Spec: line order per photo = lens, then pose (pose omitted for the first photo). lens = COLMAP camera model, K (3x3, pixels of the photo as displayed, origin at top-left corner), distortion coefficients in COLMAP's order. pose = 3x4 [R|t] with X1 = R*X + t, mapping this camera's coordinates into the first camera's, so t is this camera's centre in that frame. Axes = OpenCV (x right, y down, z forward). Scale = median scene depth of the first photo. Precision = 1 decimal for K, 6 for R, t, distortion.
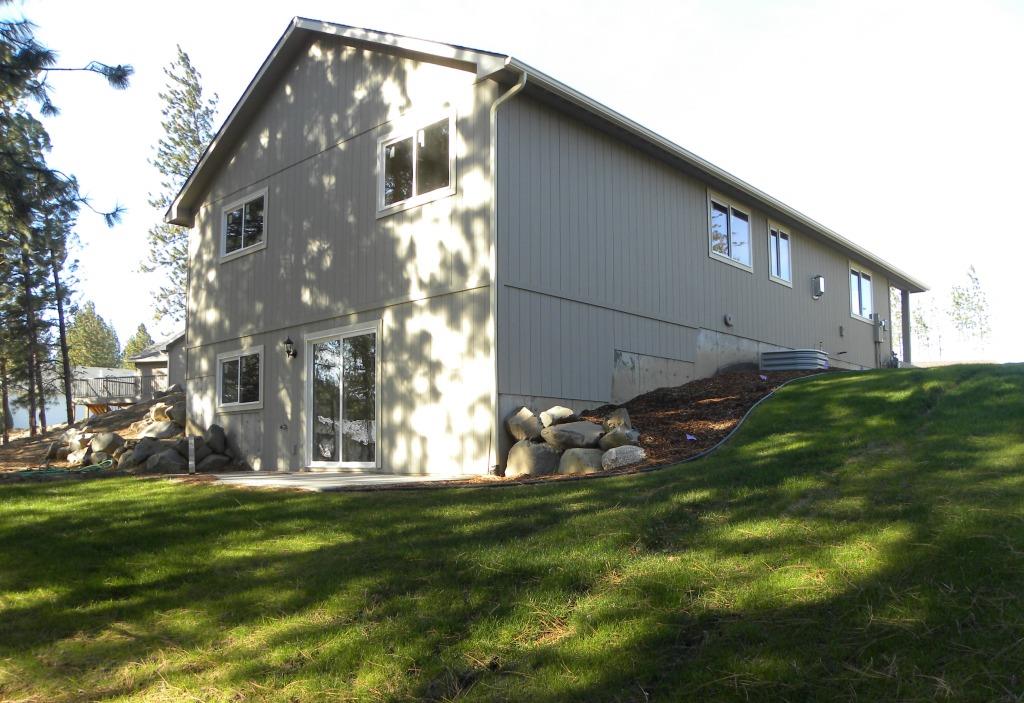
lens RADIAL K [[815.7, 0, 512.1], [0, 815.7, 385.7], [0, 0, 1]] dist [-0.094127, -0.001963]
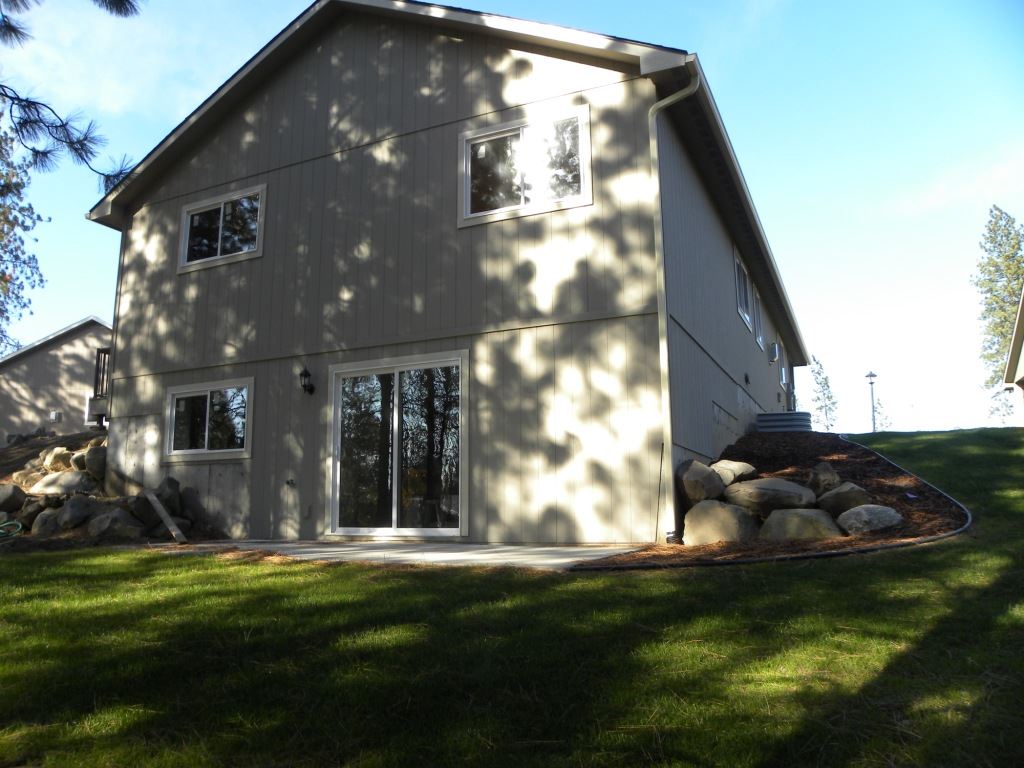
lens RADIAL K [[773.4, 0, 512.0], [0, 773.4, 384.0], [0, 0, 1]] dist [-0.104340, 0.004627]
pose [[0.959806, 0.048790, 0.276390, -0.266689], [-0.024163, 0.995483, -0.091817, 0.018375], [-0.279621, 0.081448, 0.956650, 0.214349]]
